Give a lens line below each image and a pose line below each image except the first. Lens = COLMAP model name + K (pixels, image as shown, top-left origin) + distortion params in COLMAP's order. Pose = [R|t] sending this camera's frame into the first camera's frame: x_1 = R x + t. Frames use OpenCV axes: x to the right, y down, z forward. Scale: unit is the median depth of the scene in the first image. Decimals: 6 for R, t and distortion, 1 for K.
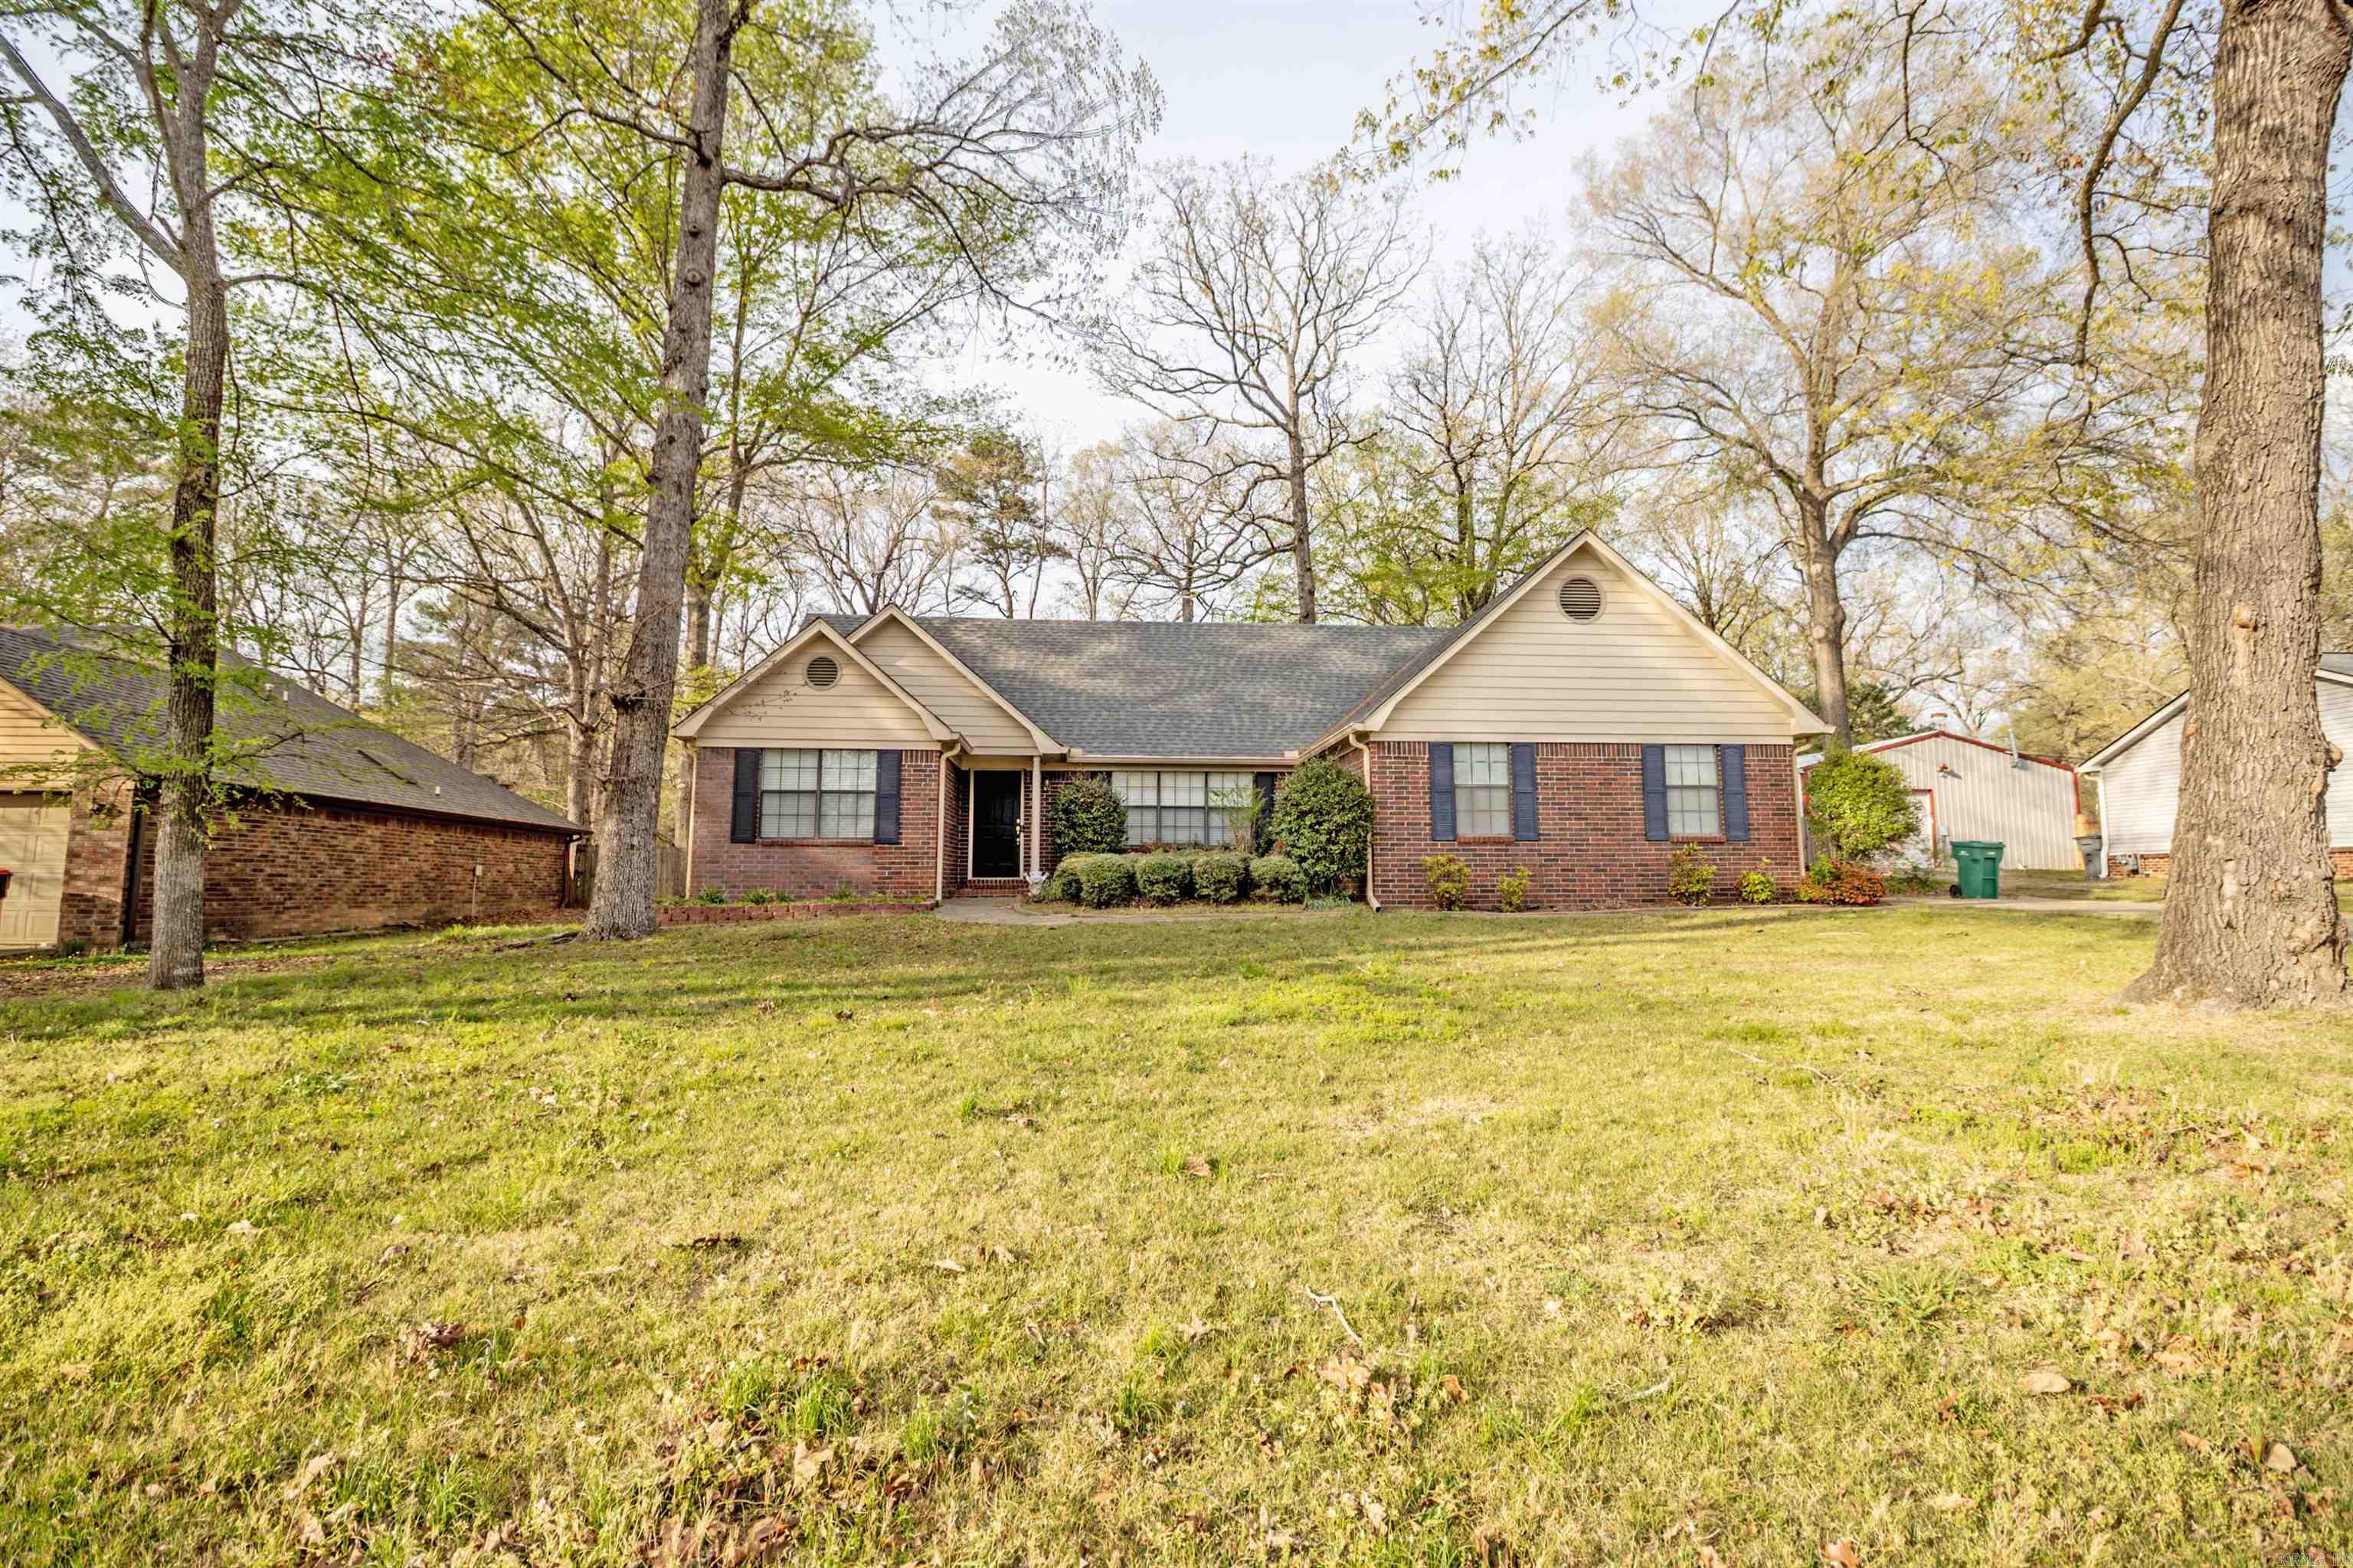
lens RADIAL K [[1079.5, 0, 1169.8], [0, 1079.5, 761.5], [0, 0, 1]] dist [0.005839, -0.000019]
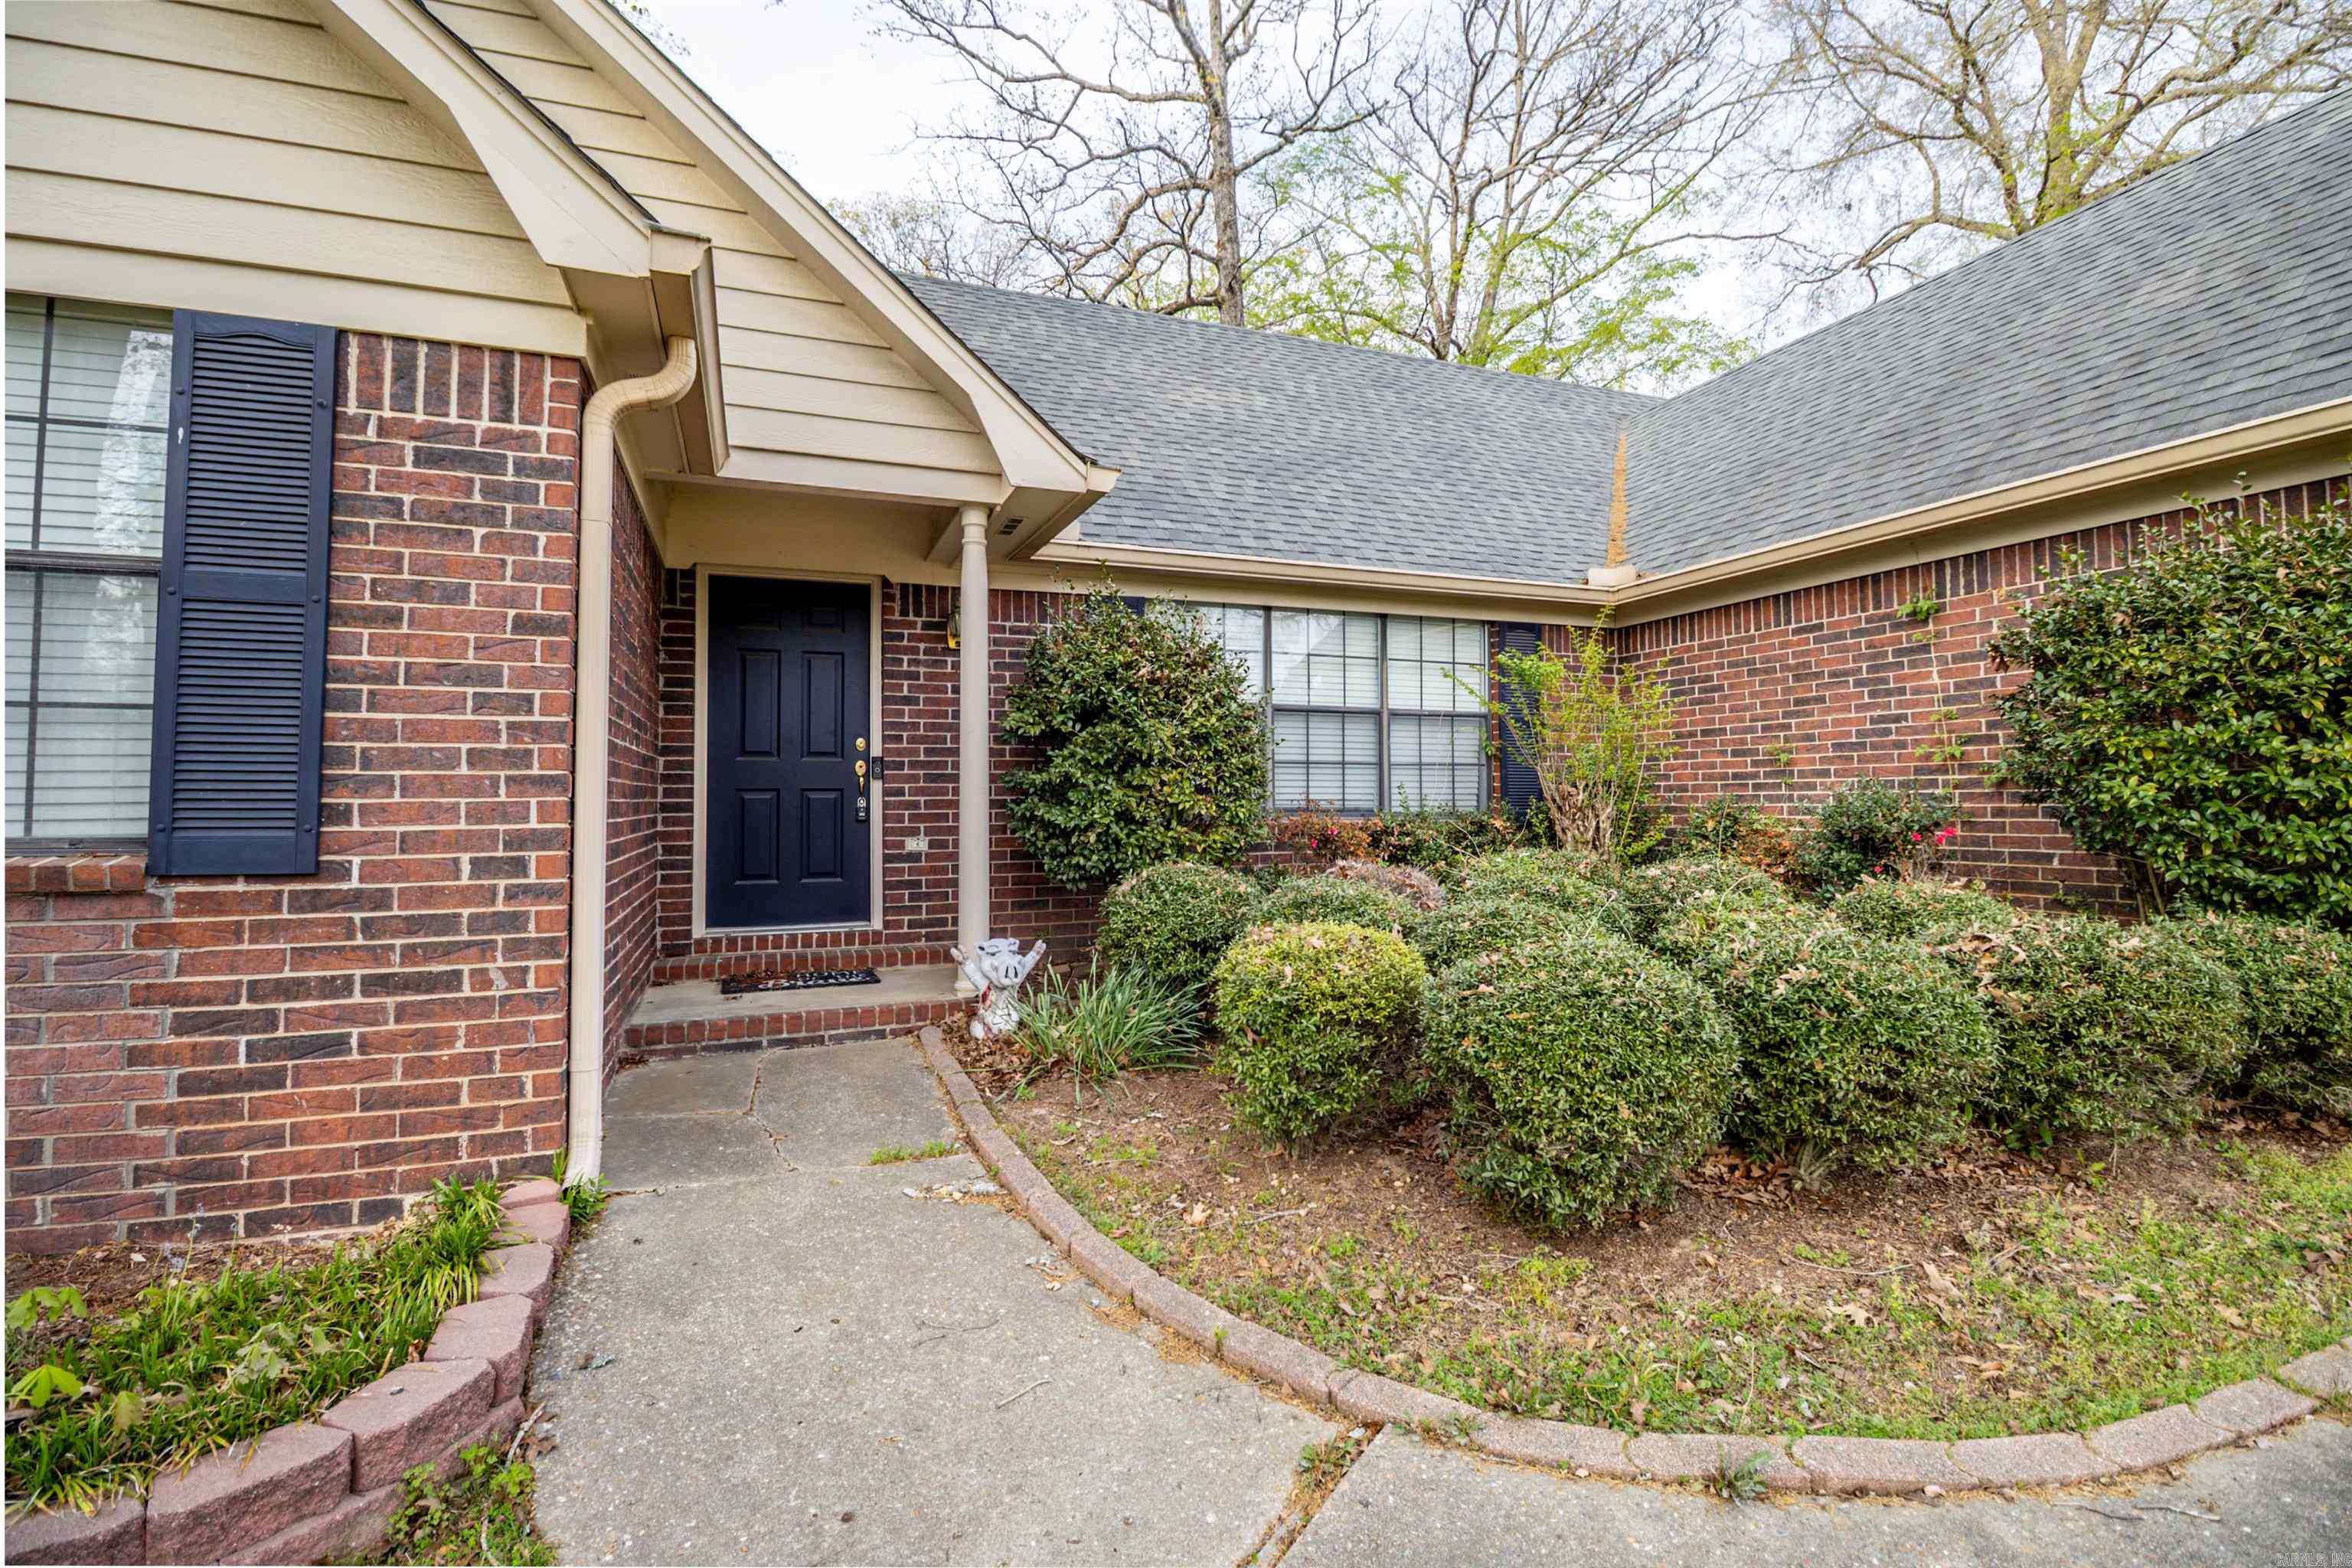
lens RADIAL K [[1079.0, 0, 1169.3], [0, 1079.0, 761.5], [0, 0, 1]] dist [0.005839, -0.000019]
pose [[0.956778, -0.000137, 0.290818, -0.156348], [-0.018862, 0.997865, 0.062525, 0.041196], [-0.290206, -0.065308, 0.954733, 0.725214]]
